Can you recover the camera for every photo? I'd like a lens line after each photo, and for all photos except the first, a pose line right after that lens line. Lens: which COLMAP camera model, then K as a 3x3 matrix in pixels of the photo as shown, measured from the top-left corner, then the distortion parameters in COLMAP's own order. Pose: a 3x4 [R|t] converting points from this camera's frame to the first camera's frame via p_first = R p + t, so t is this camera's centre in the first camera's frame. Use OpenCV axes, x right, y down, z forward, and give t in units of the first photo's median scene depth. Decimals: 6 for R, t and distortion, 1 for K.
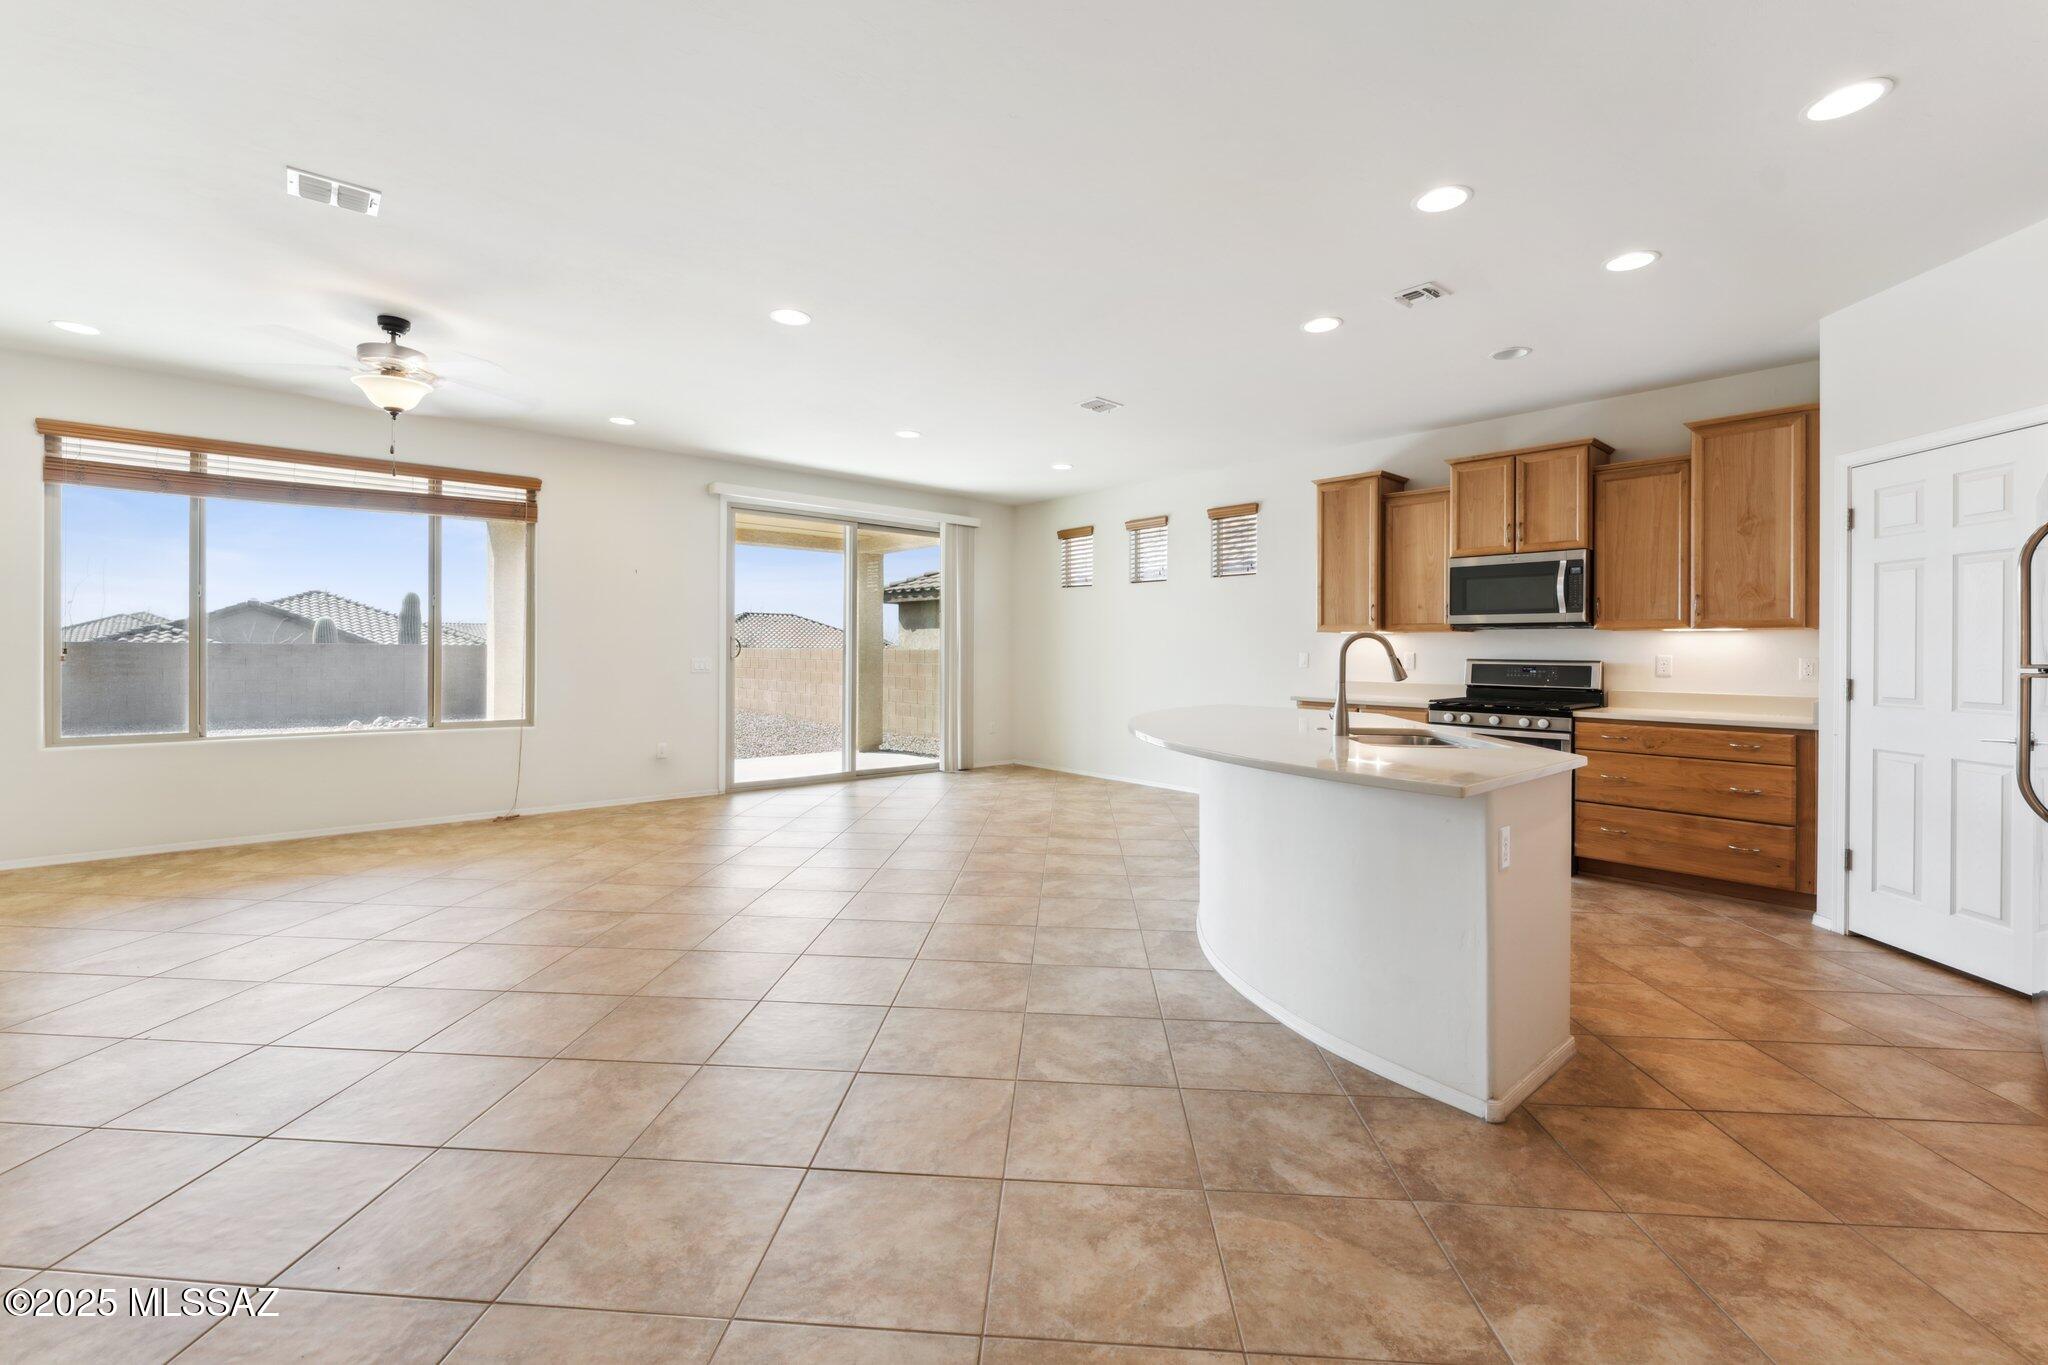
lens RADIAL K [[847.8, 0, 986.8], [0, 847.8, 655.1], [0, 0, 1]] dist [-0.000725, 0.000518]
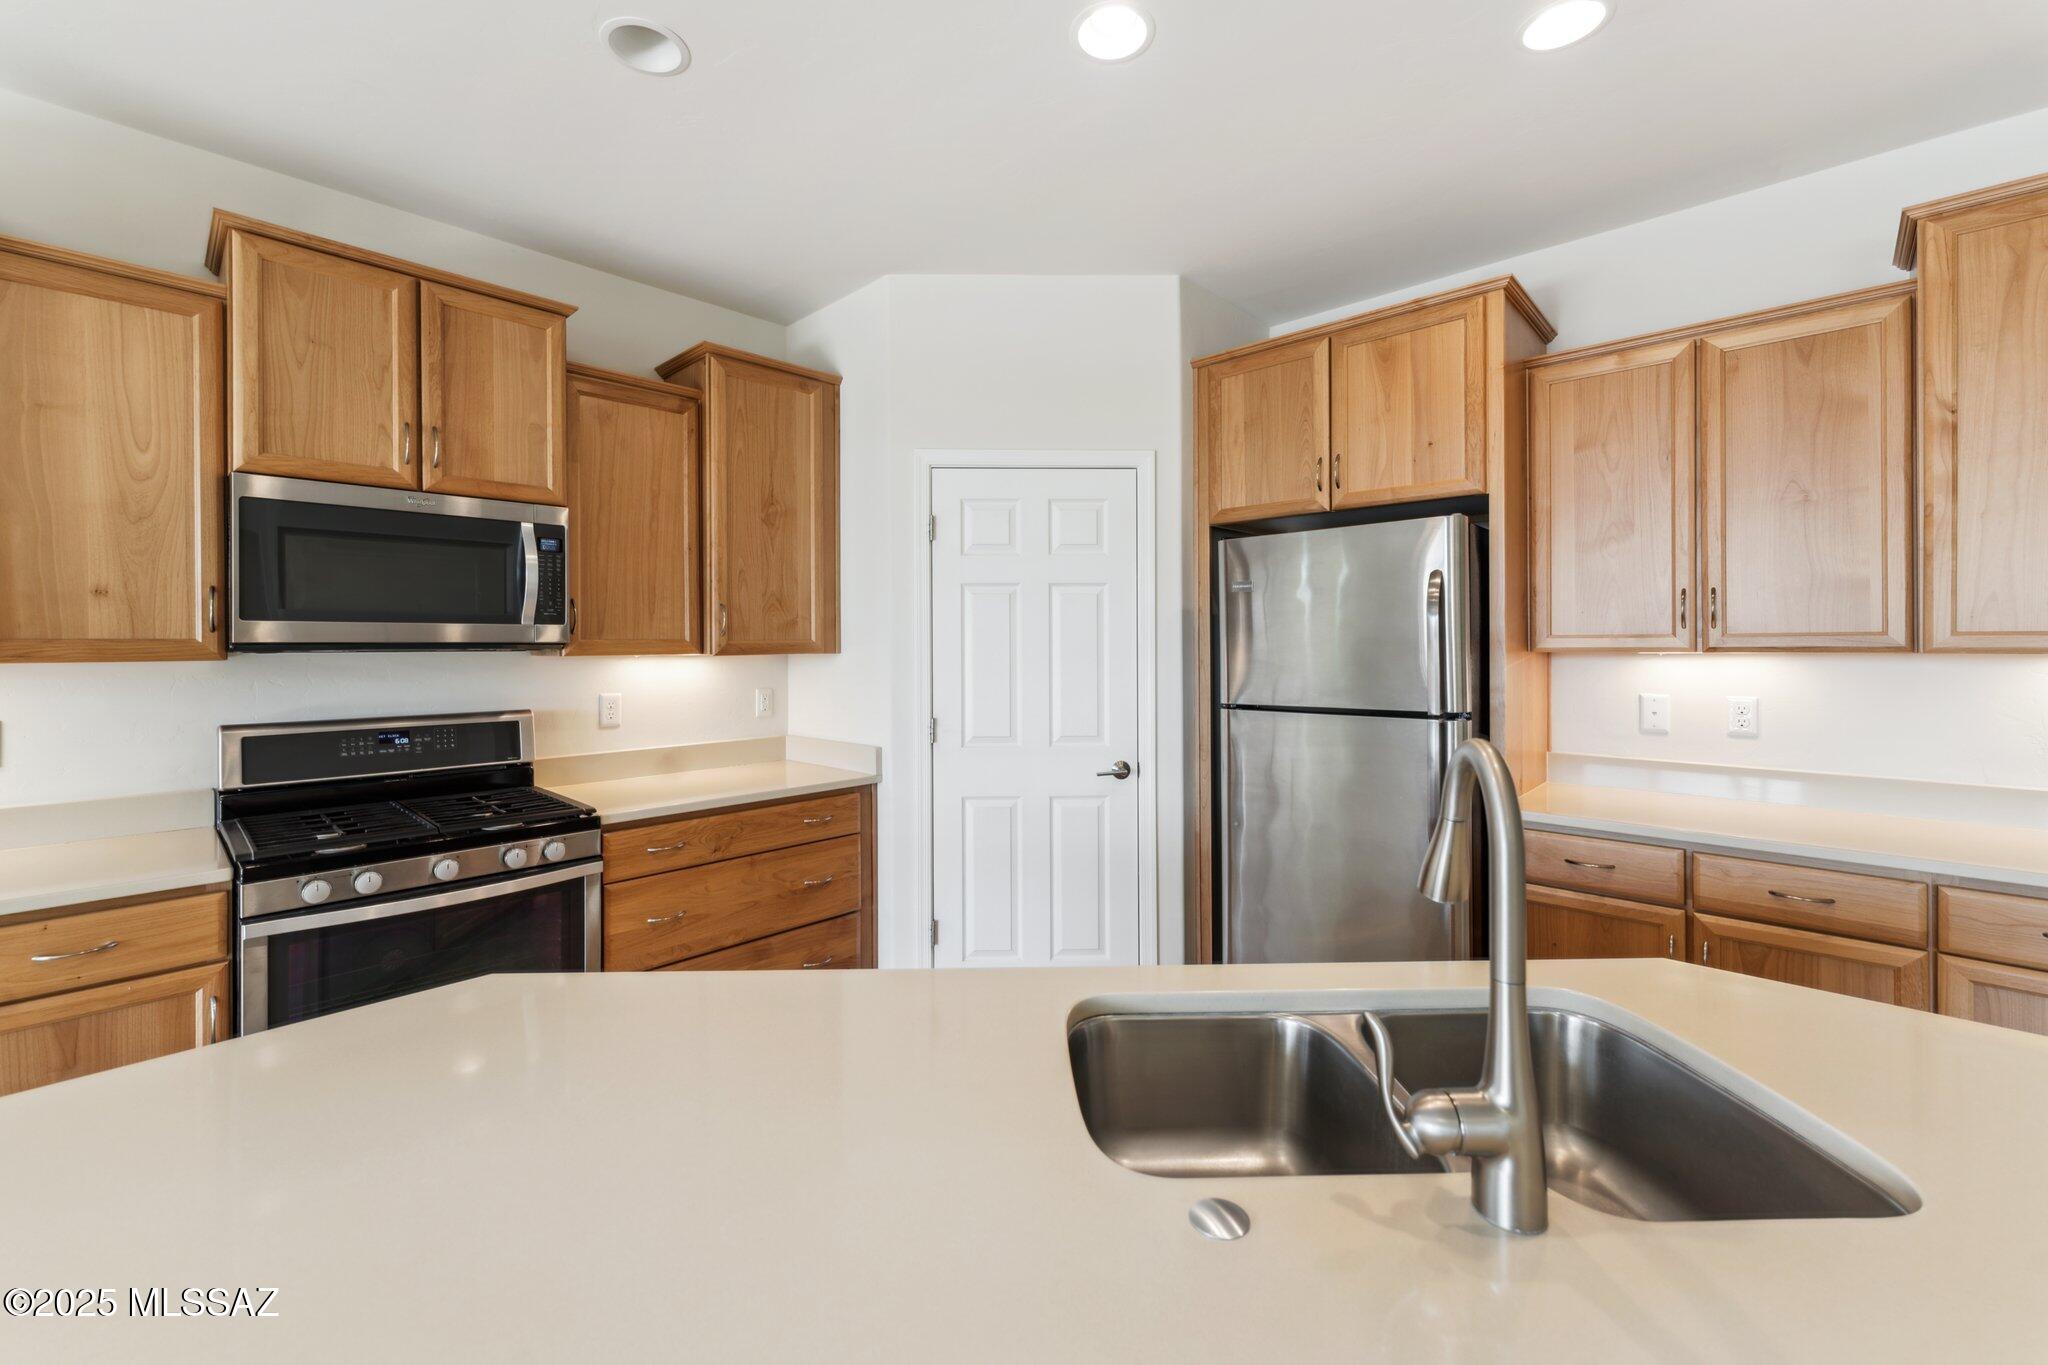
lens RADIAL K [[826.5, 0, 1024.1], [0, 826.5, 639.0], [0, 0, 1]] dist [0.000686, 0.000038]
pose [[-0.113336, -0.004698, 0.993546, 0.166856], [0.009100, 0.999942, 0.005766, -0.046752], [-0.993515, 0.009694, -0.113287, 0.858887]]
